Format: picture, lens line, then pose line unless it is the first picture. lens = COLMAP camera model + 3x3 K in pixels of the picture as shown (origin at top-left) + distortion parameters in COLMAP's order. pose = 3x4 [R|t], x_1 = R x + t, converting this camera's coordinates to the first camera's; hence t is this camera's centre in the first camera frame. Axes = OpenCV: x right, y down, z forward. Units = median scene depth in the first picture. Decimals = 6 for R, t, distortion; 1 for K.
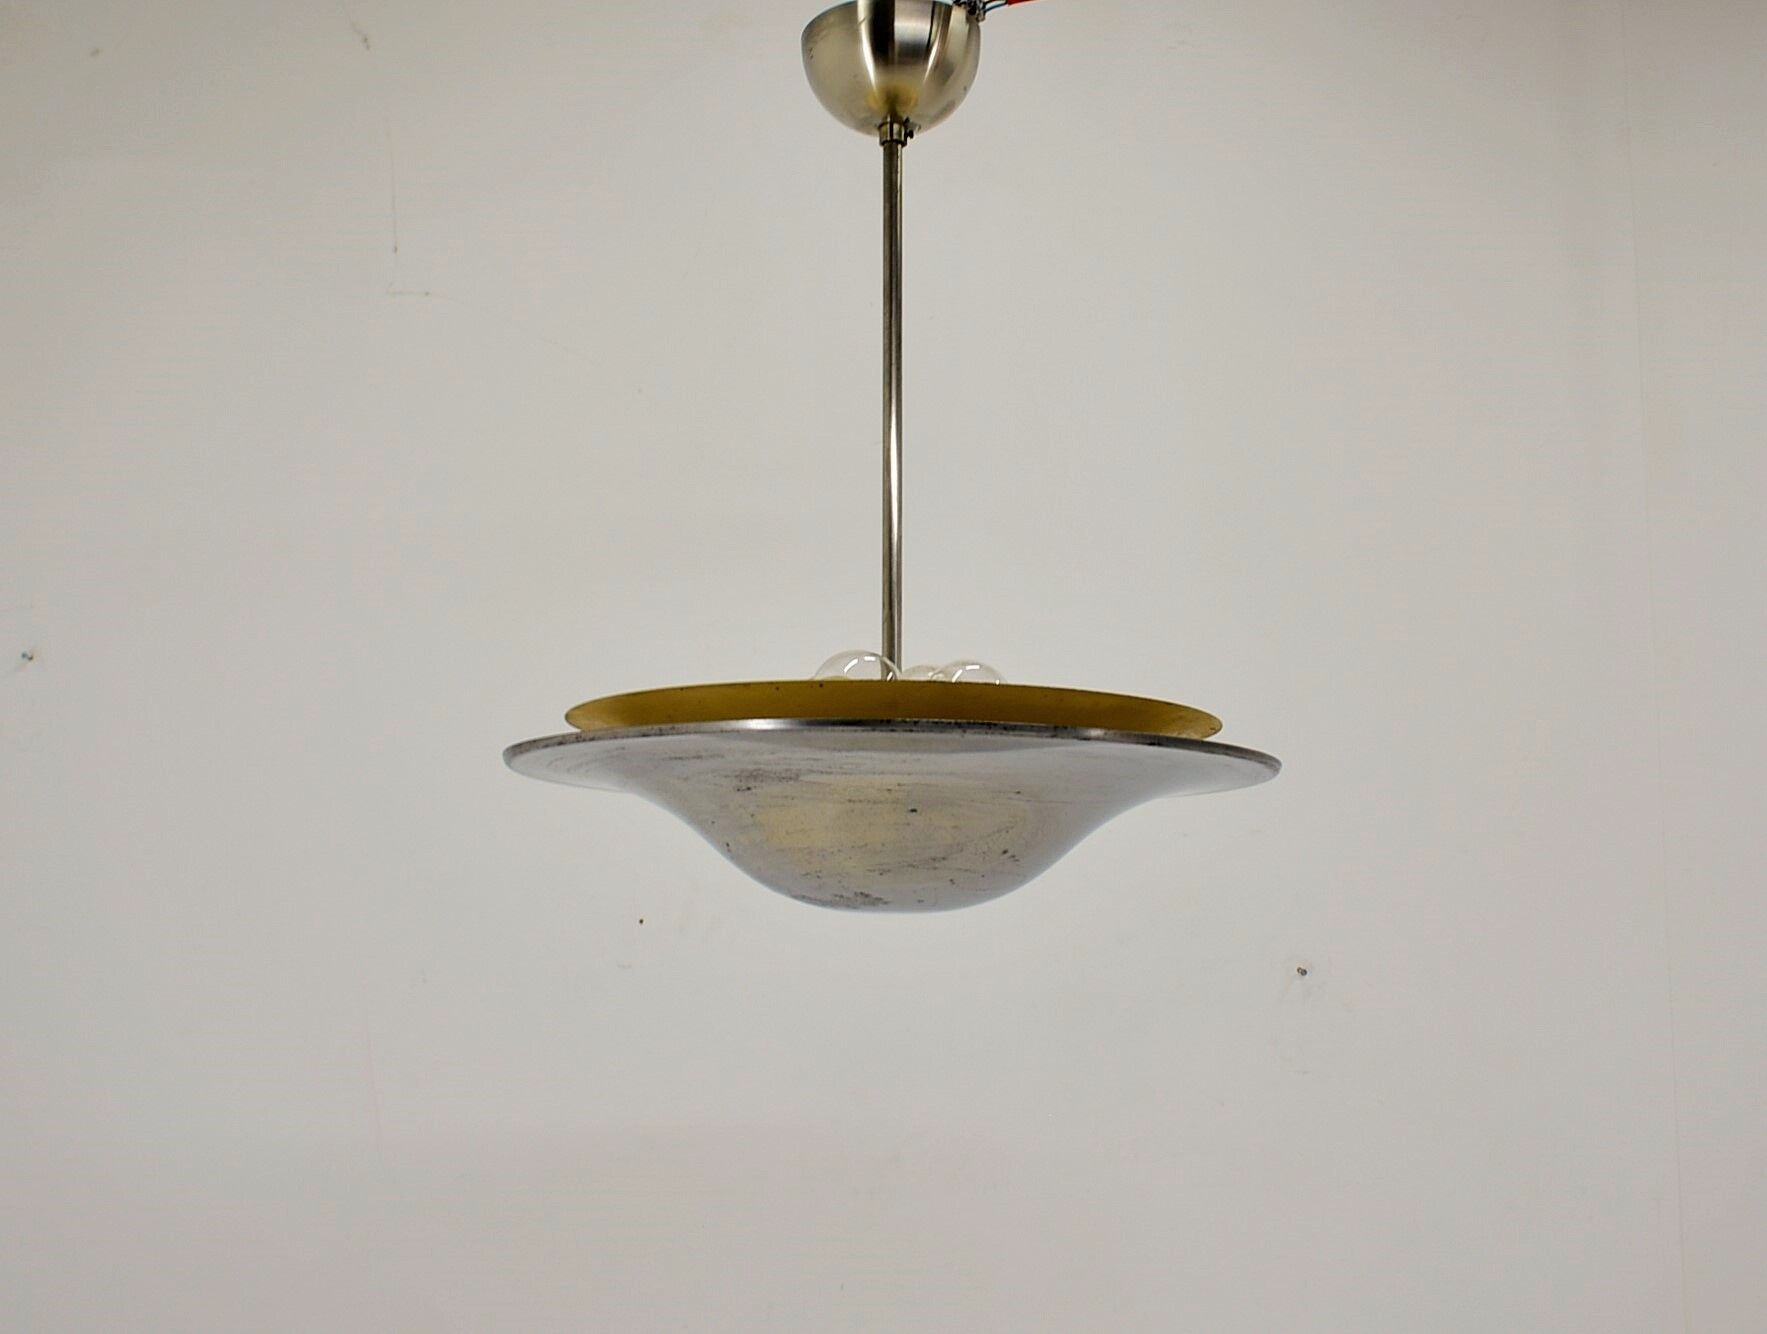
lens RADIAL K [[2229.5, 0, 902.9], [0, 2229.5, 631.7], [0, 0, 1]] dist [-0.015610, 0.000000]
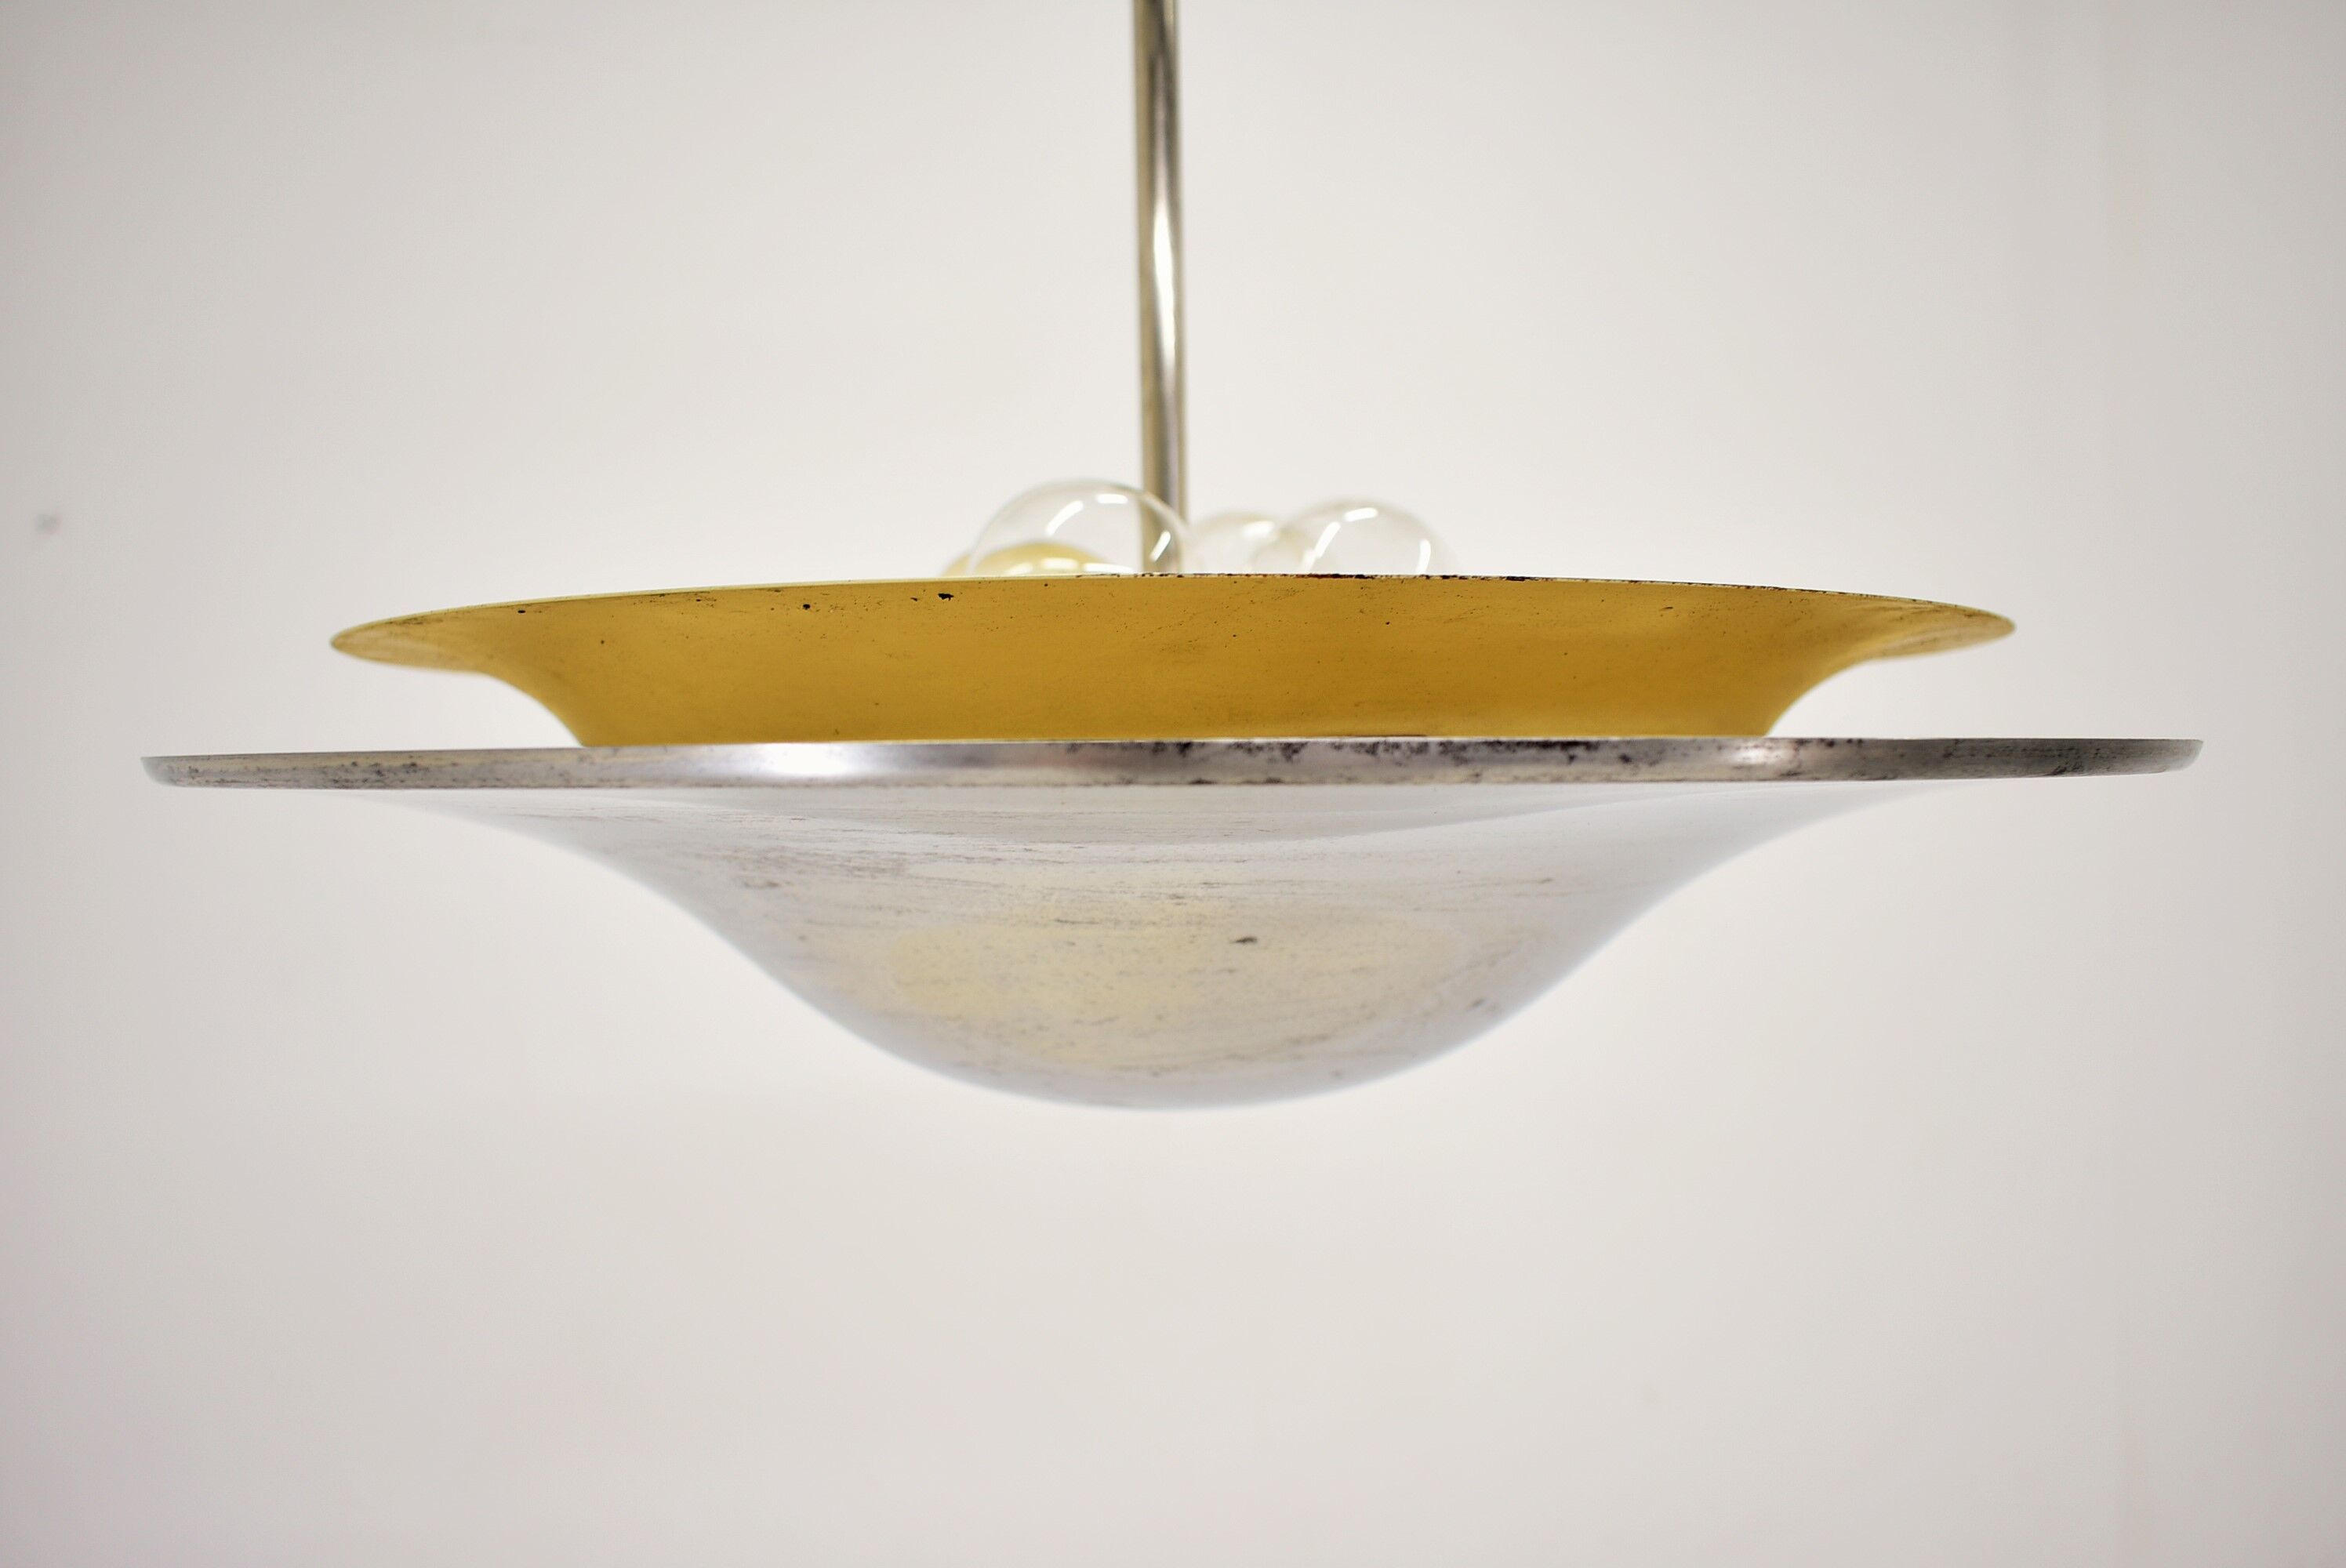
lens RADIAL K [[1772.5, 0, 1165.8], [0, 1772.5, 789.2], [0, 0, 1]] dist [-0.021557, 0.012691]
pose [[0.999717, -0.022359, 0.008080, -0.009312], [0.020584, 0.984103, 0.176402, 0.007951], [-0.011896, -0.176185, 0.984285, 0.715830]]
